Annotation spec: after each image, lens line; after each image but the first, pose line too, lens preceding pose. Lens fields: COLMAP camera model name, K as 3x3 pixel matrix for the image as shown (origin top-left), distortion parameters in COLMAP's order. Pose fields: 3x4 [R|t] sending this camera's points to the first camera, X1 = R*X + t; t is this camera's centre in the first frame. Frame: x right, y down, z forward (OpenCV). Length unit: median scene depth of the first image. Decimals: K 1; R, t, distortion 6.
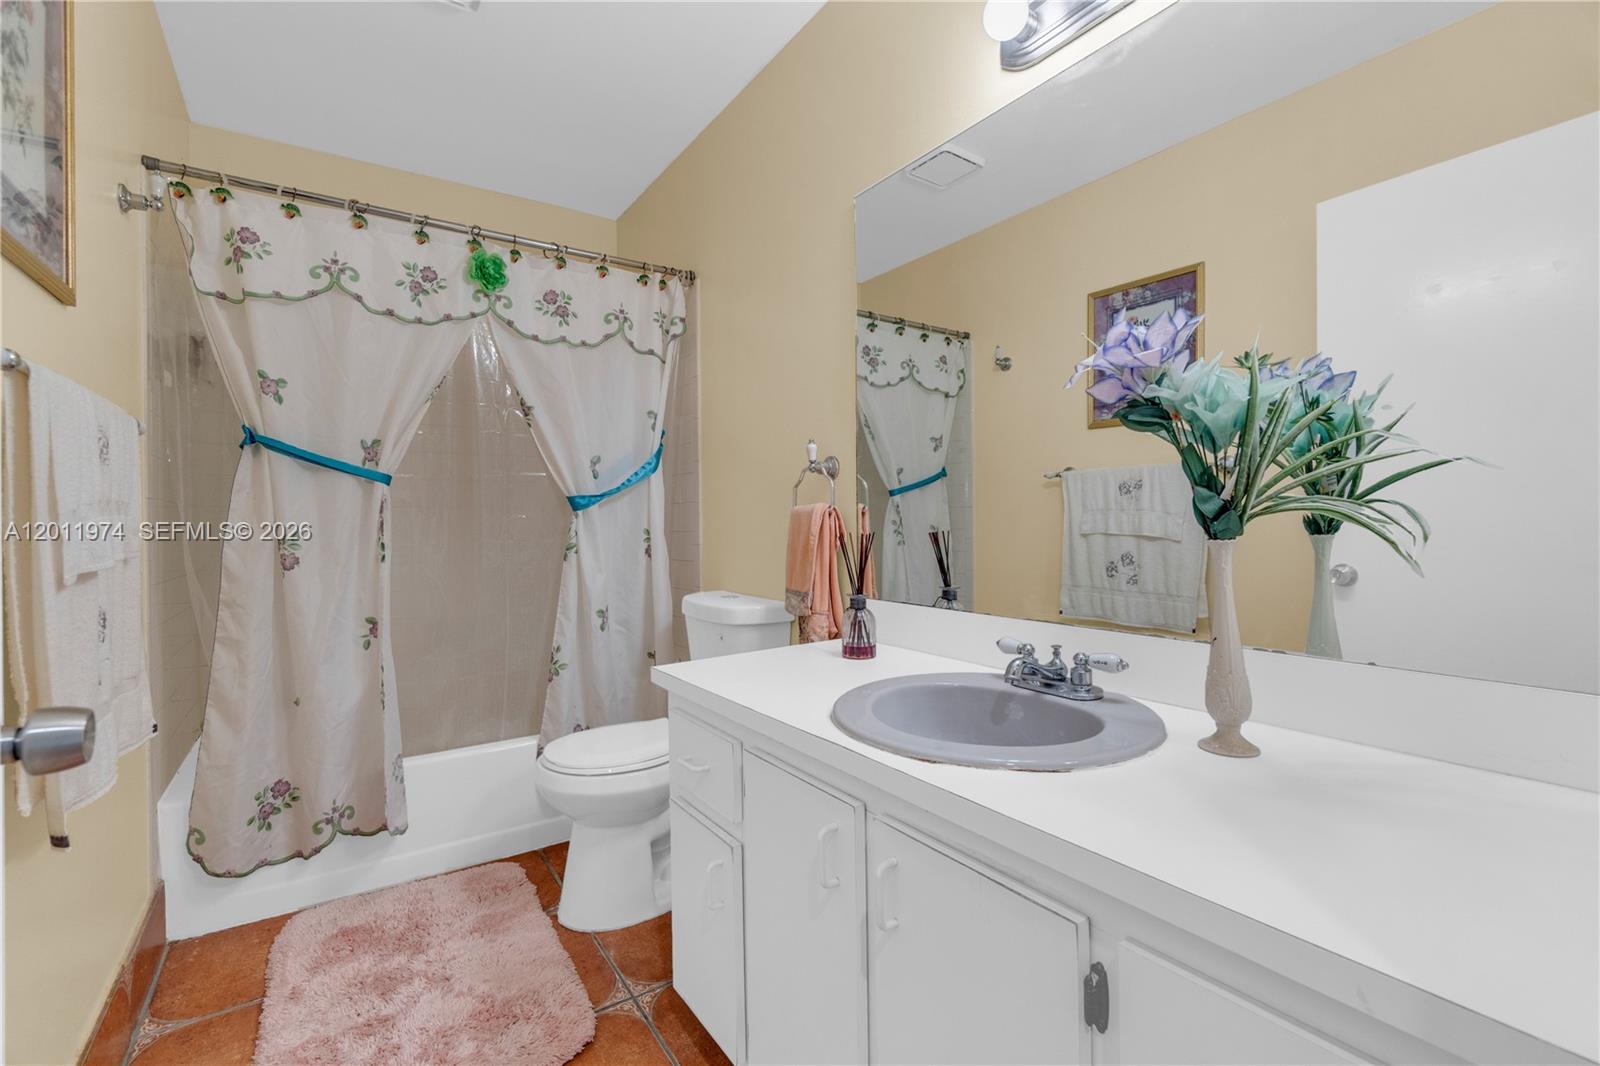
lens RADIAL K [[697.6, 0, 794.8], [0, 697.6, 525.4], [0, 0, 1]] dist [-0.006397, 0.001754]
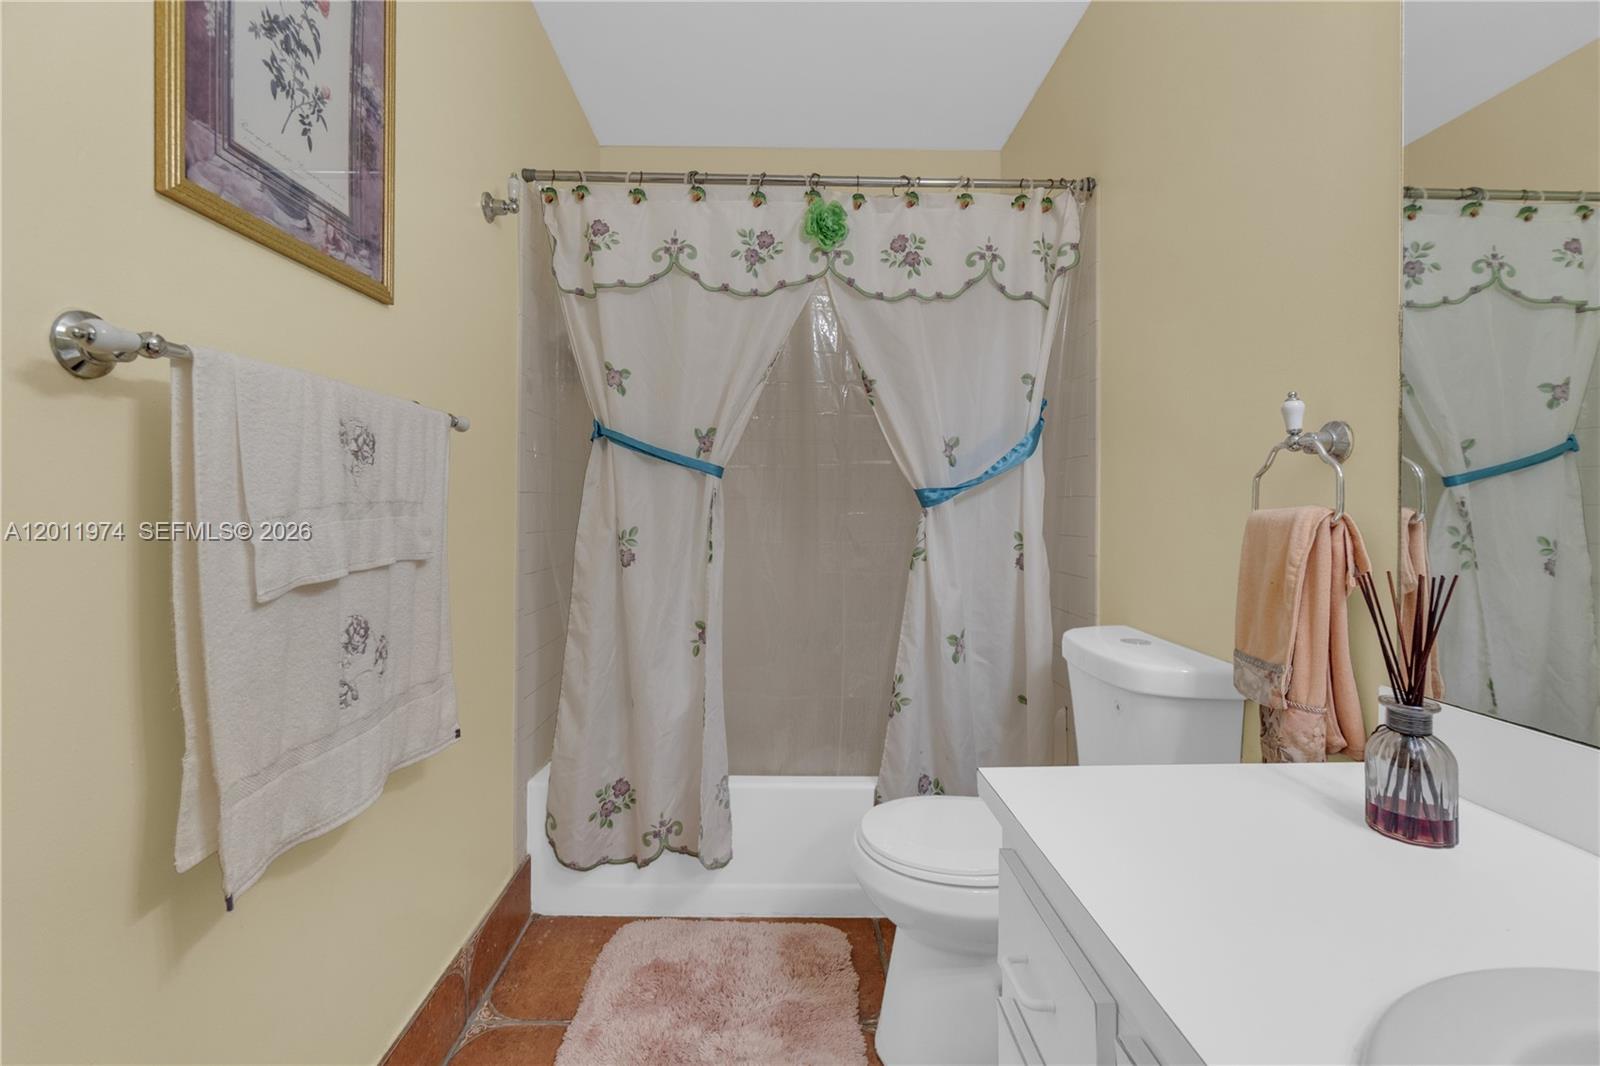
lens RADIAL K [[697.6, 0, 792.2], [0, 697.6, 502.4], [0, 0, 1]] dist [-0.006397, 0.001754]
pose [[0.832323, 0.013866, -0.554117, -0.000166], [-0.019749, 0.999794, -0.004646, -0.023490], [0.553938, 0.014810, 0.832426, 0.303040]]
